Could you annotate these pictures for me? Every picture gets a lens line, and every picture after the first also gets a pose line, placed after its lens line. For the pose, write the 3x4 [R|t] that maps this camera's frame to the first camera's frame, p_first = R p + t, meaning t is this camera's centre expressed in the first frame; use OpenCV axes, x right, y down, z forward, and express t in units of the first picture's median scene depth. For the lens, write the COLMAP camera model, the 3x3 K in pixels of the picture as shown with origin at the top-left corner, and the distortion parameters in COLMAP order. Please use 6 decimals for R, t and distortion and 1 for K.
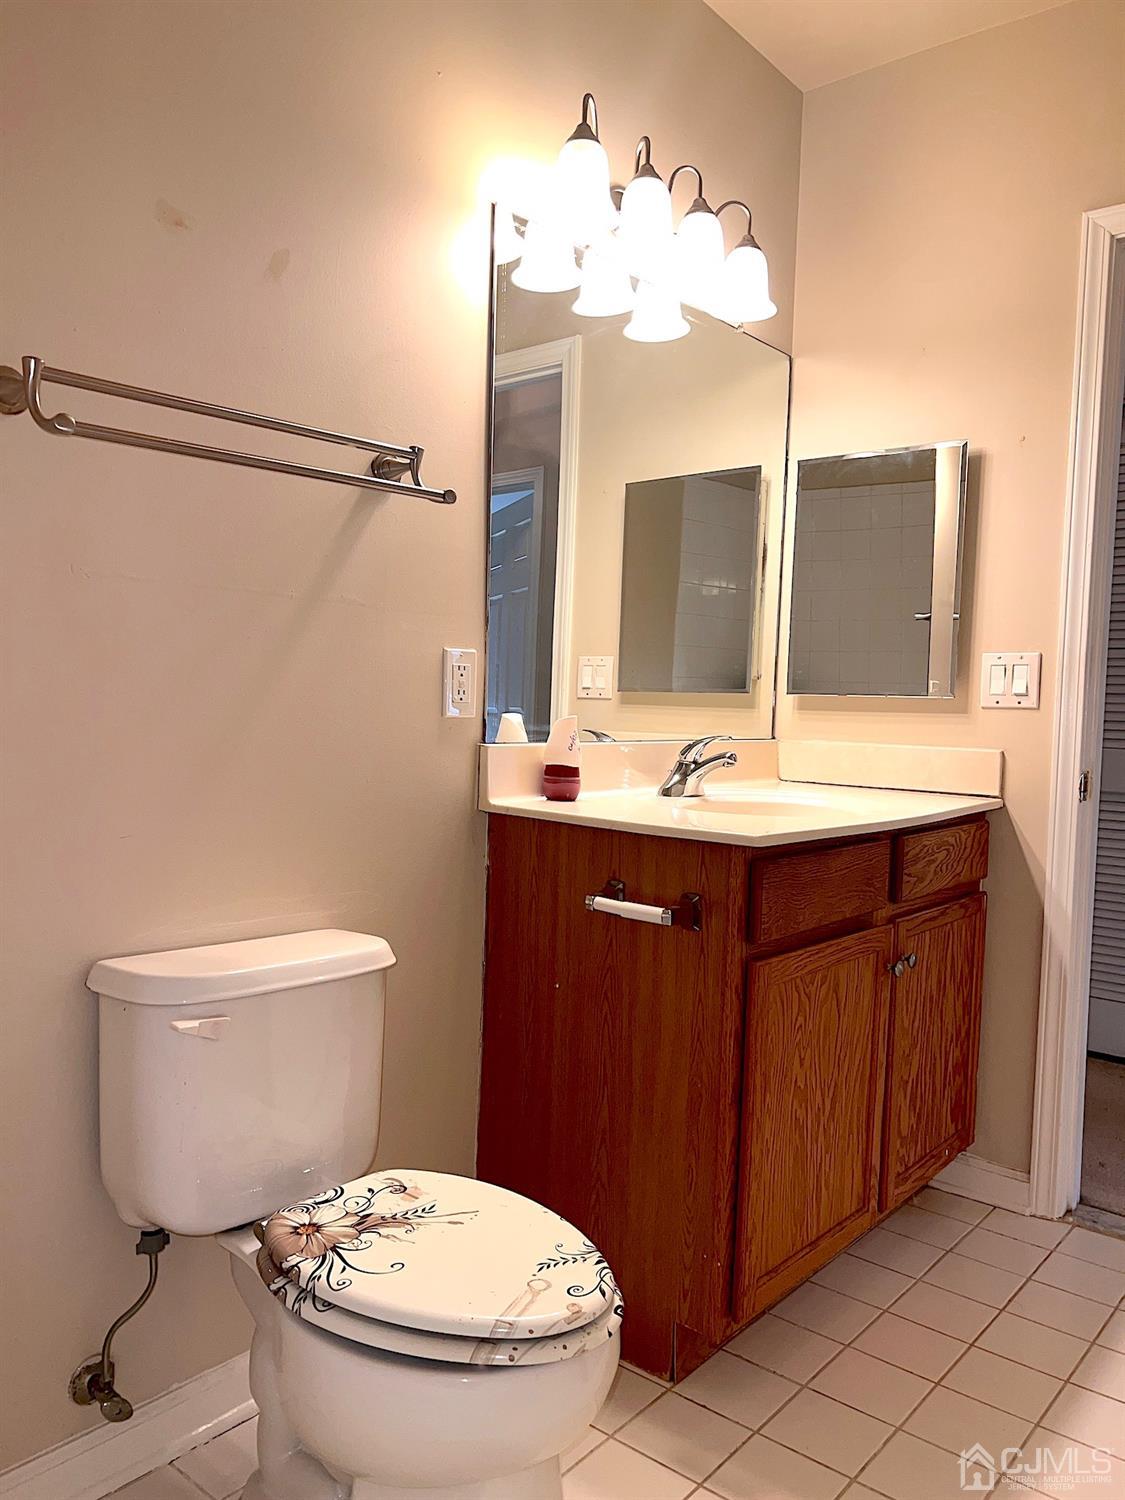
lens RADIAL K [[1133.6, 0, 561.6], [0, 1133.6, 753.8], [0, 0, 1]] dist [0.076540, -0.076141]
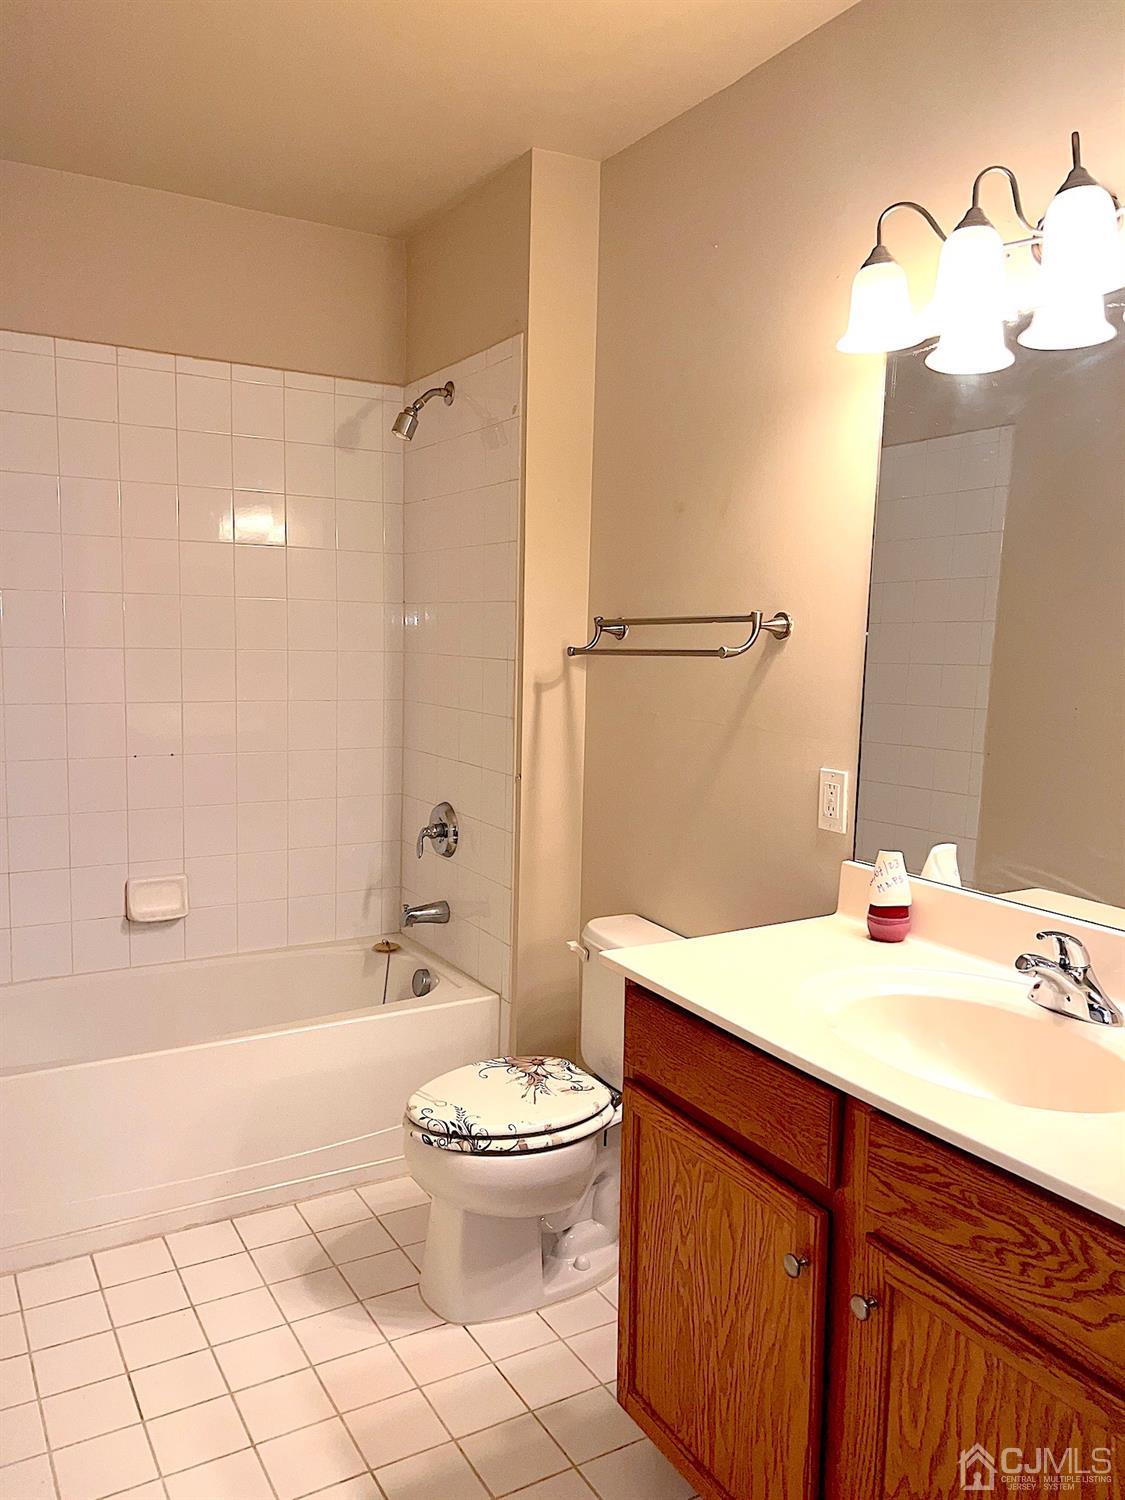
lens RADIAL K [[1133.6, 0, 561.2], [0, 1133.6, 751.8], [0, 0, 1]] dist [0.076540, -0.076141]
pose [[-0.349380, 0.064333, -0.934770, 1.113947], [-0.072628, 0.992779, 0.095470, -0.210213], [0.934162, 0.101246, -0.342185, 1.208646]]
